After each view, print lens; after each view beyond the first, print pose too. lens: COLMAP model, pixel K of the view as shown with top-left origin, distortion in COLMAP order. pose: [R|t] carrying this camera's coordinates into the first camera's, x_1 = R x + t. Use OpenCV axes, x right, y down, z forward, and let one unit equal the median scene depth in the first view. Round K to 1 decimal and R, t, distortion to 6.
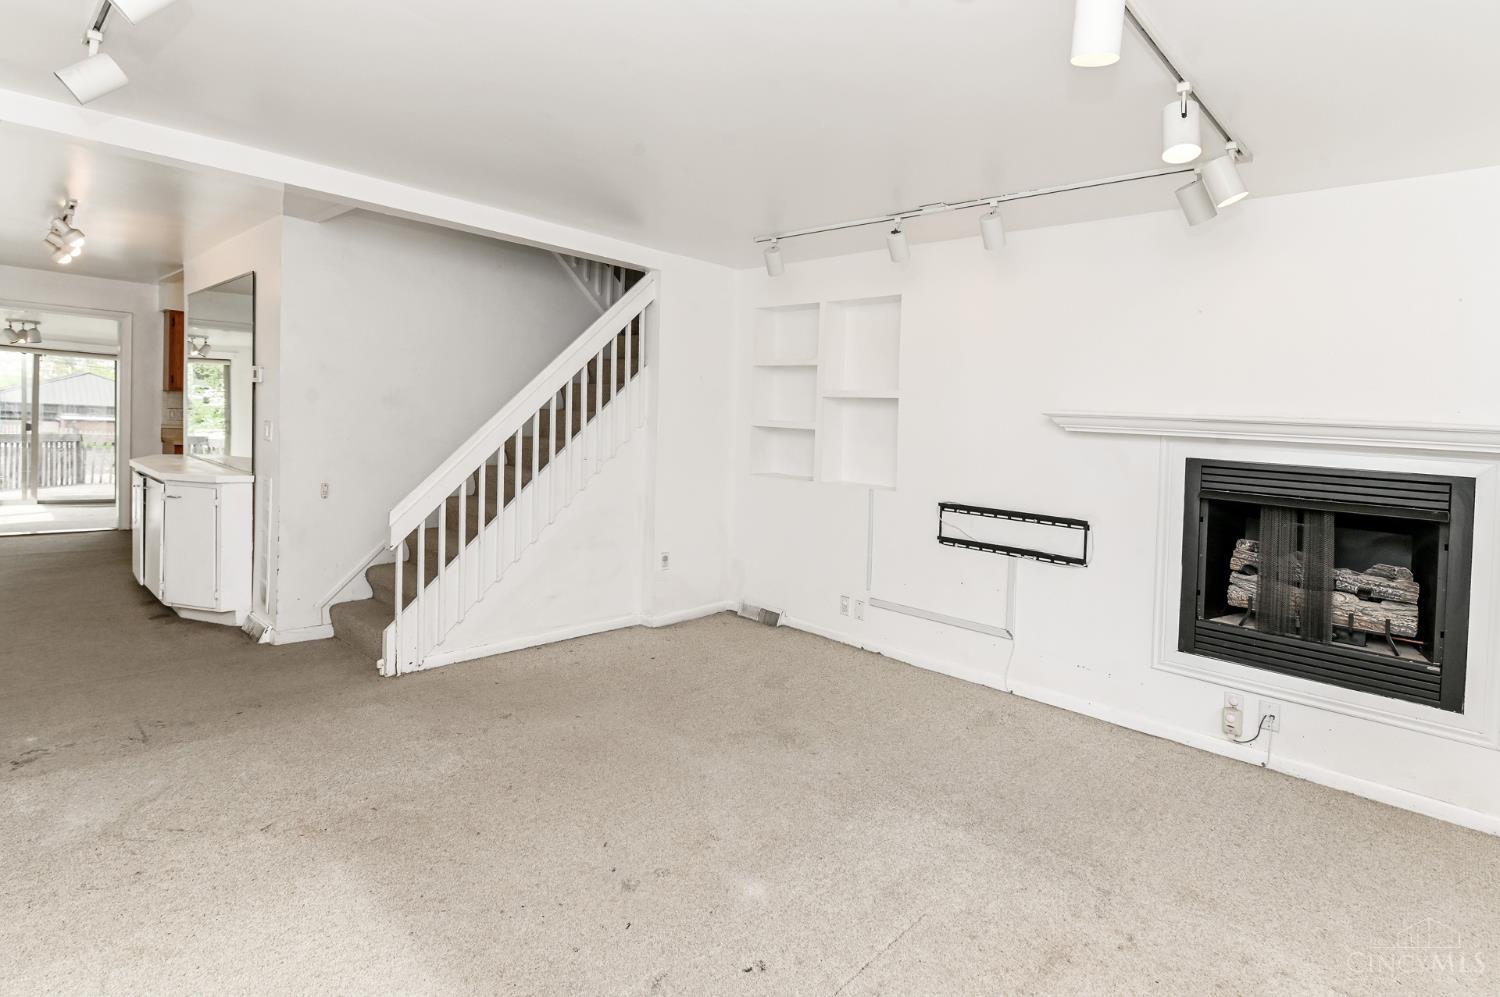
lens RADIAL K [[756.8, 0, 752.7], [0, 756.8, 440.8], [0, 0, 1]] dist [0.000958, 0.000195]
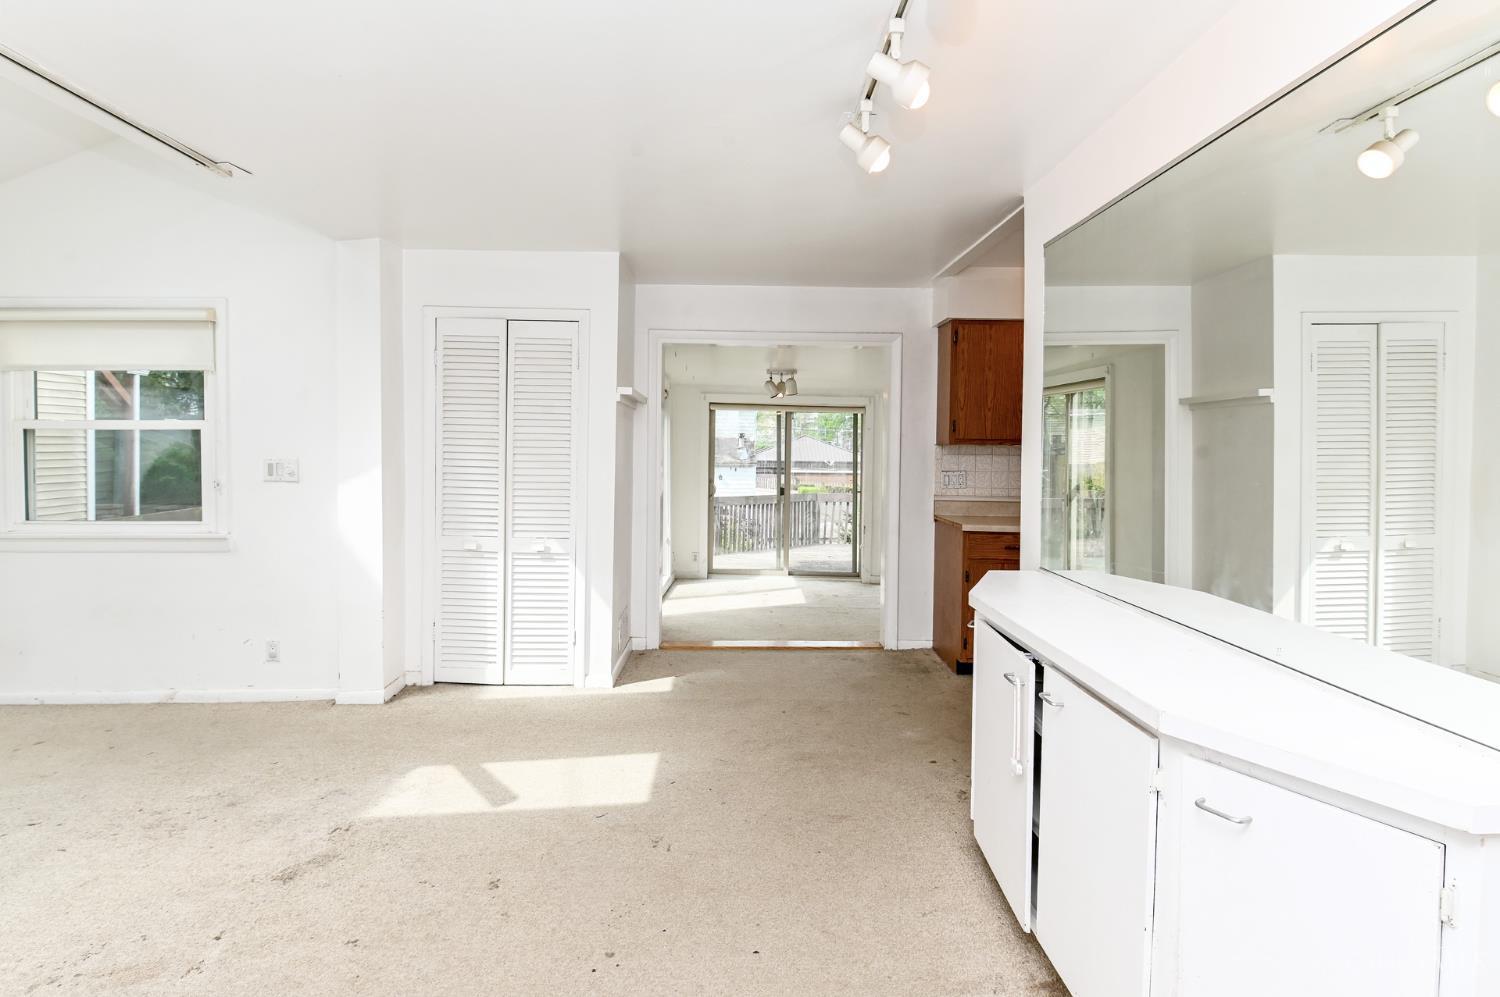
lens RADIAL K [[739.3, 0, 754.9], [0, 739.3, 459.3], [0, 0, 1]] dist [0.000401, -0.000621]
pose [[0.707625, -0.023590, -0.706195, -0.385640], [-0.002466, 0.999354, -0.035855, -0.026645], [0.706584, 0.027113, 0.707109, 0.379083]]
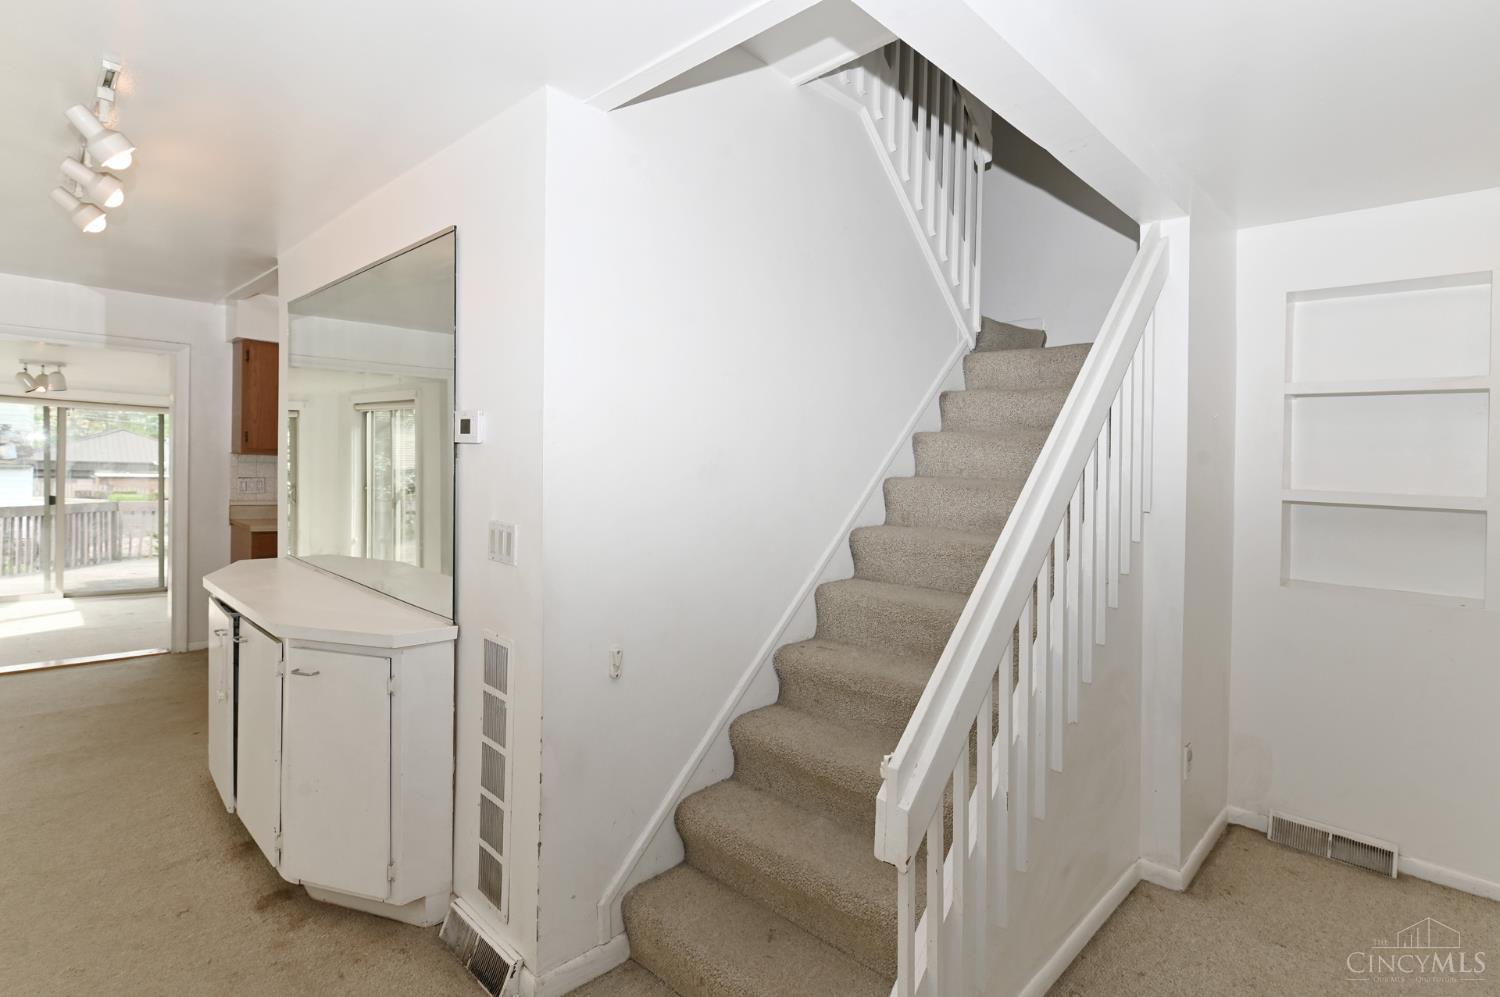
lens RADIAL K [[724.0, 0, 742.2], [0, 724.0, 471.1], [0, 0, 1]] dist [-0.001537, -0.000327]
pose [[0.999808, -0.015998, -0.011290, -0.259759], [0.015800, 0.999723, -0.017455, -0.026549], [0.011566, 0.017273, 0.999784, 0.289880]]
